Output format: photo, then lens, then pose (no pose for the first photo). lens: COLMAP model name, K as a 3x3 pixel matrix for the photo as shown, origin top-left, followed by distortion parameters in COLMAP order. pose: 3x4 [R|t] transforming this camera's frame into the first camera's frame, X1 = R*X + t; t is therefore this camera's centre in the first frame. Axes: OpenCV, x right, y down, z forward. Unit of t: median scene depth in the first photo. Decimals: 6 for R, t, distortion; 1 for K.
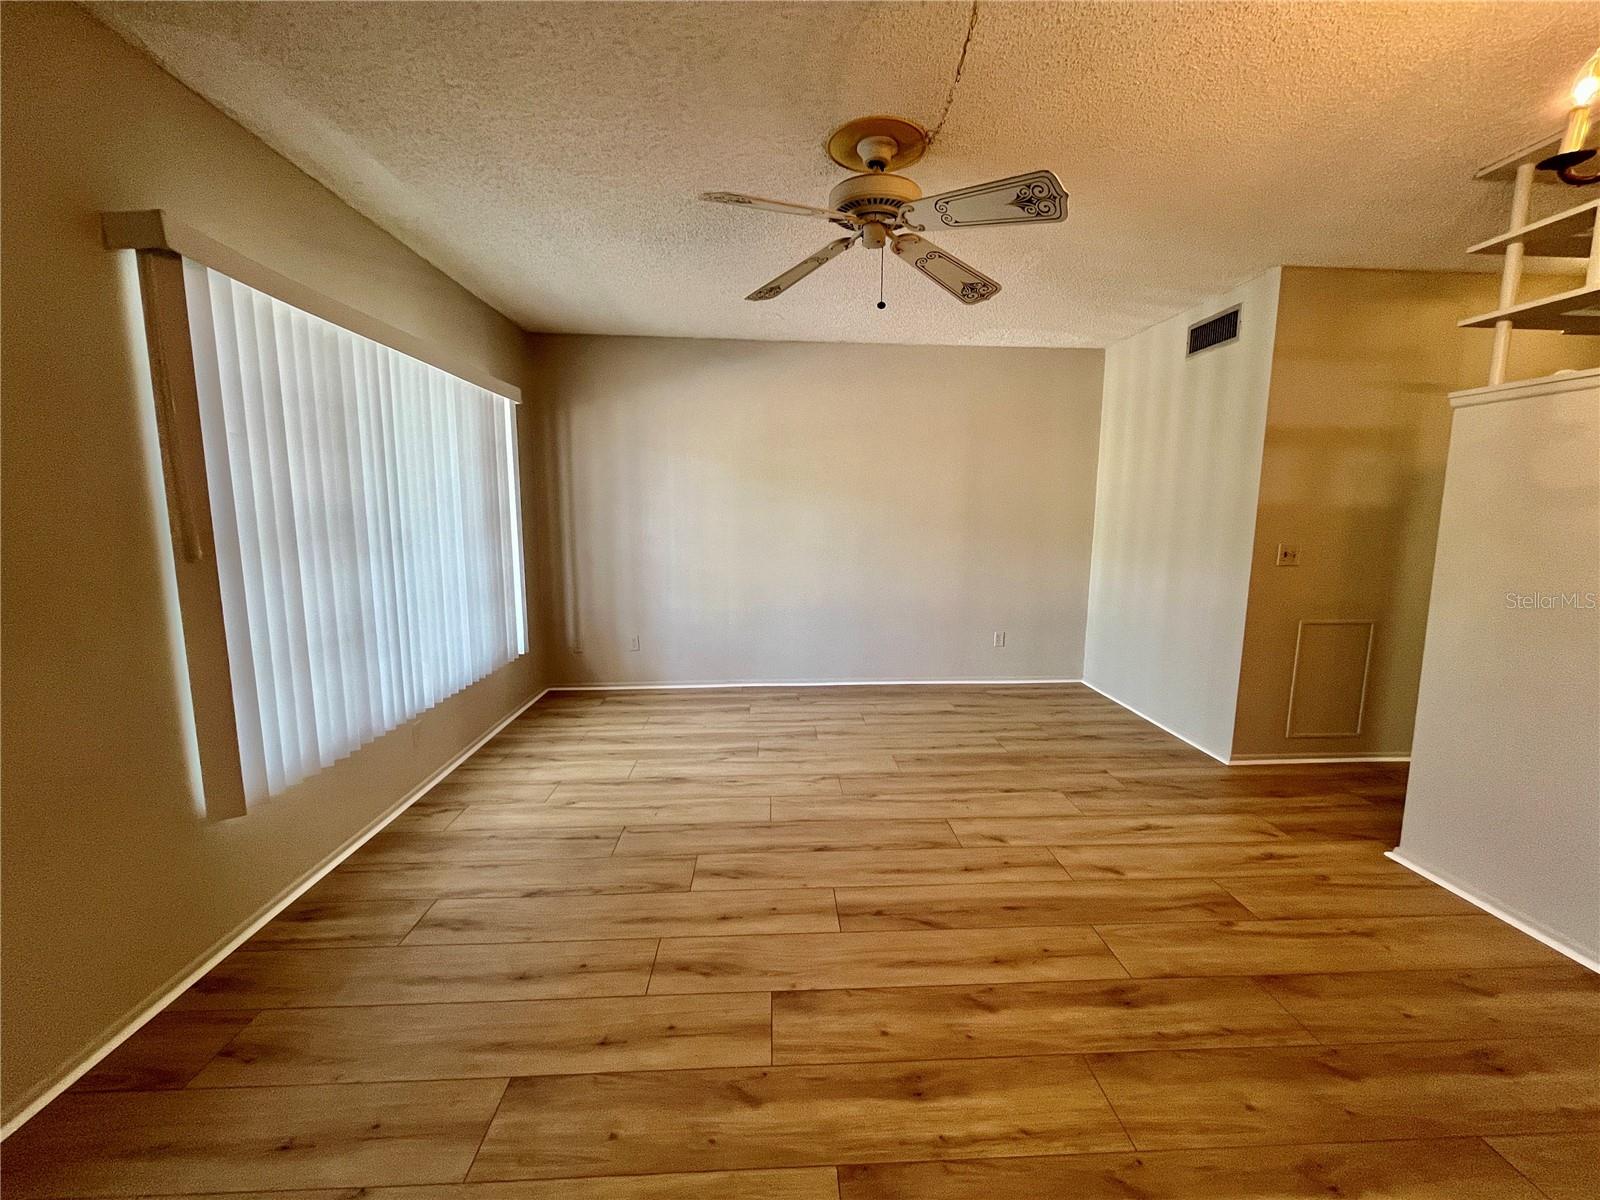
lens RADIAL K [[647.6, 0, 797.1], [0, 647.6, 596.6], [0, 0, 1]] dist [-0.001553, -0.000237]
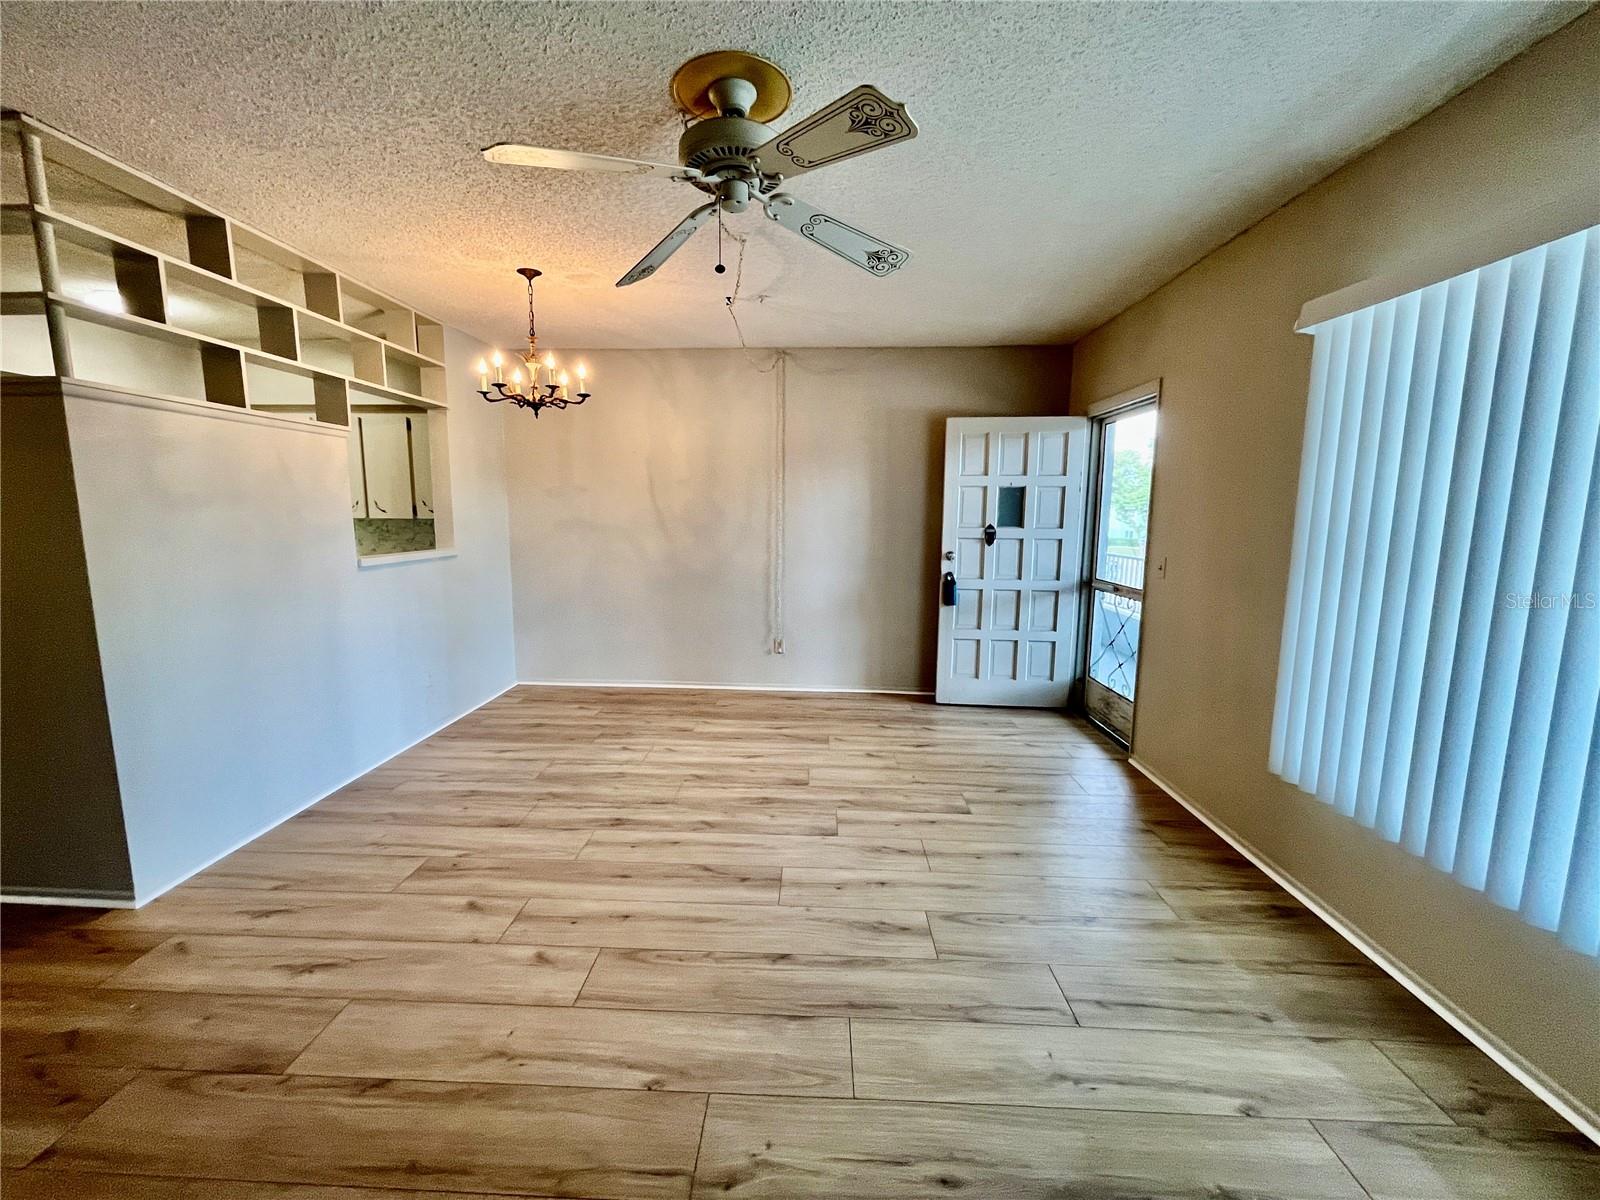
lens RADIAL K [[647.6, 0, 797.1], [0, 647.6, 596.6], [0, 0, 1]] dist [-0.001553, -0.000237]
pose [[-0.997177, -0.021573, 0.071923, -0.027900], [-0.001757, 0.964281, 0.264875, -0.225982], [-0.075068, 0.264000, -0.961597, 1.581487]]
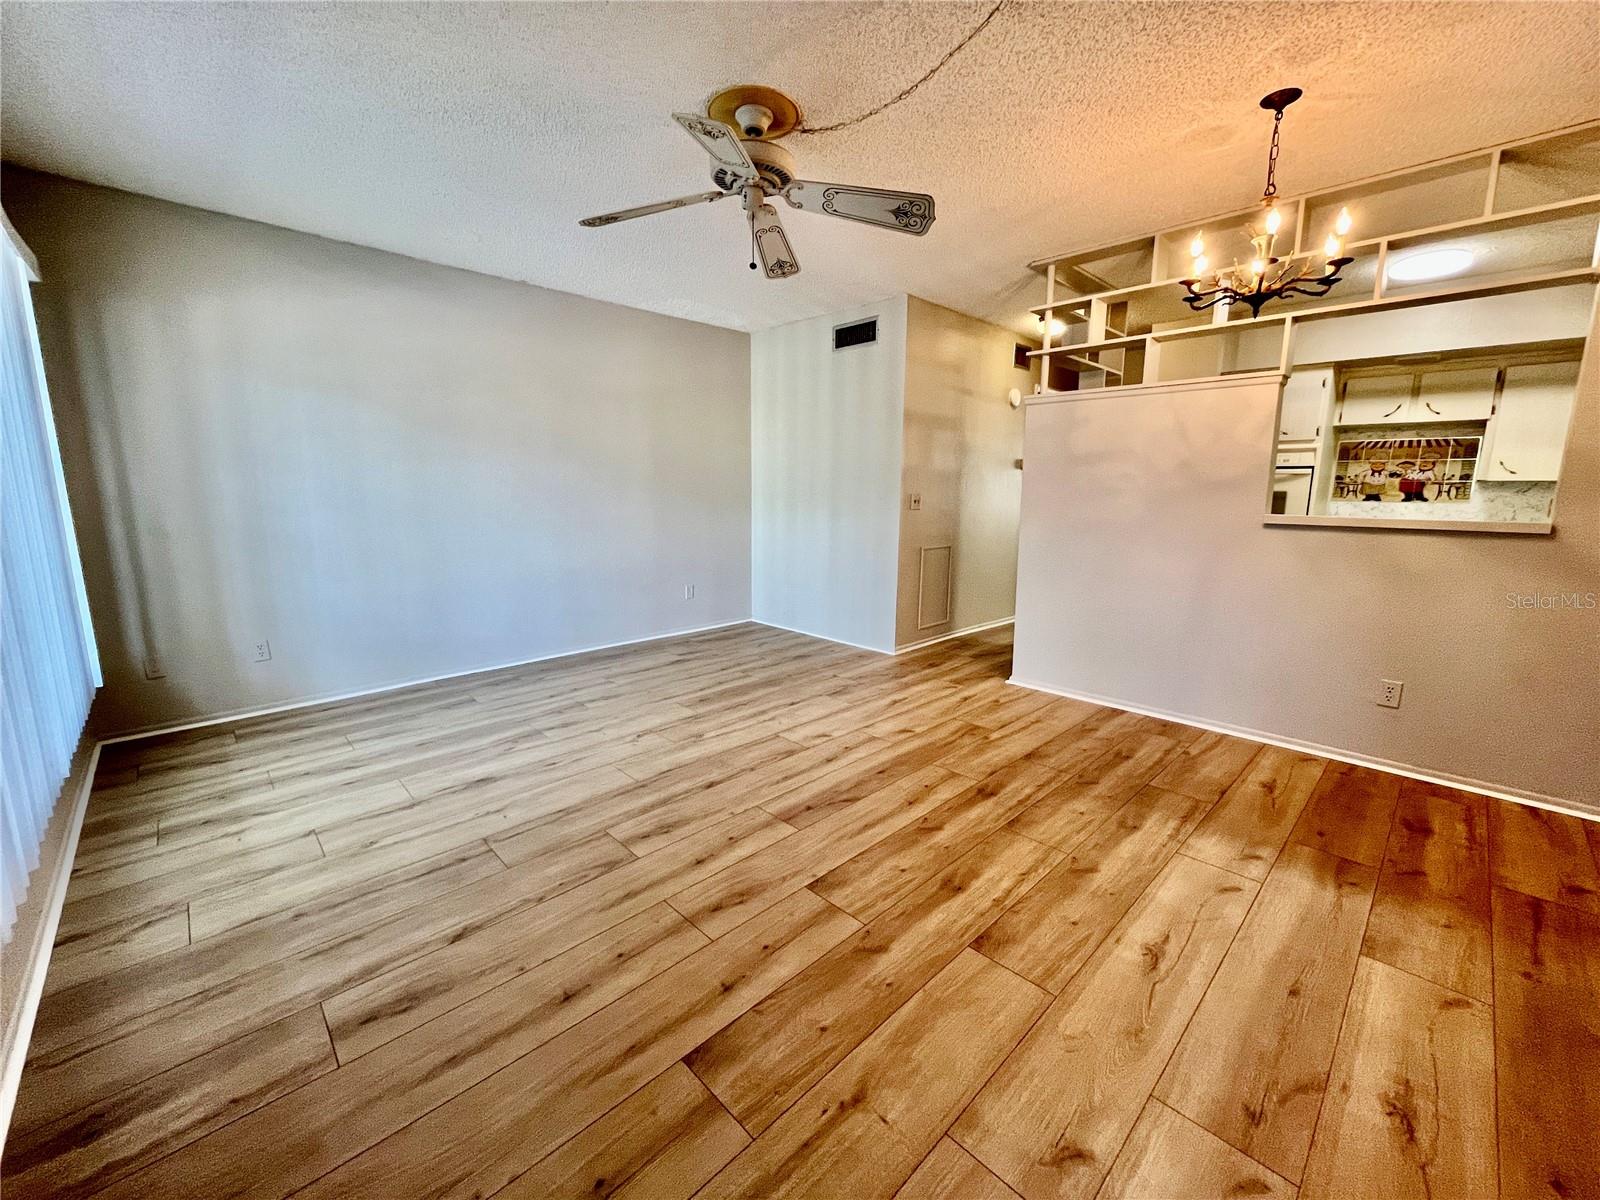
lens RADIAL K [[647.6, 0, 797.1], [0, 647.6, 596.6], [0, 0, 1]] dist [-0.001553, -0.000237]
pose [[0.748650, -0.112124, 0.653415, -0.490853], [0.087379, 0.993685, 0.070398, 0.025015], [-0.657182, 0.004391, 0.753720, 0.116092]]
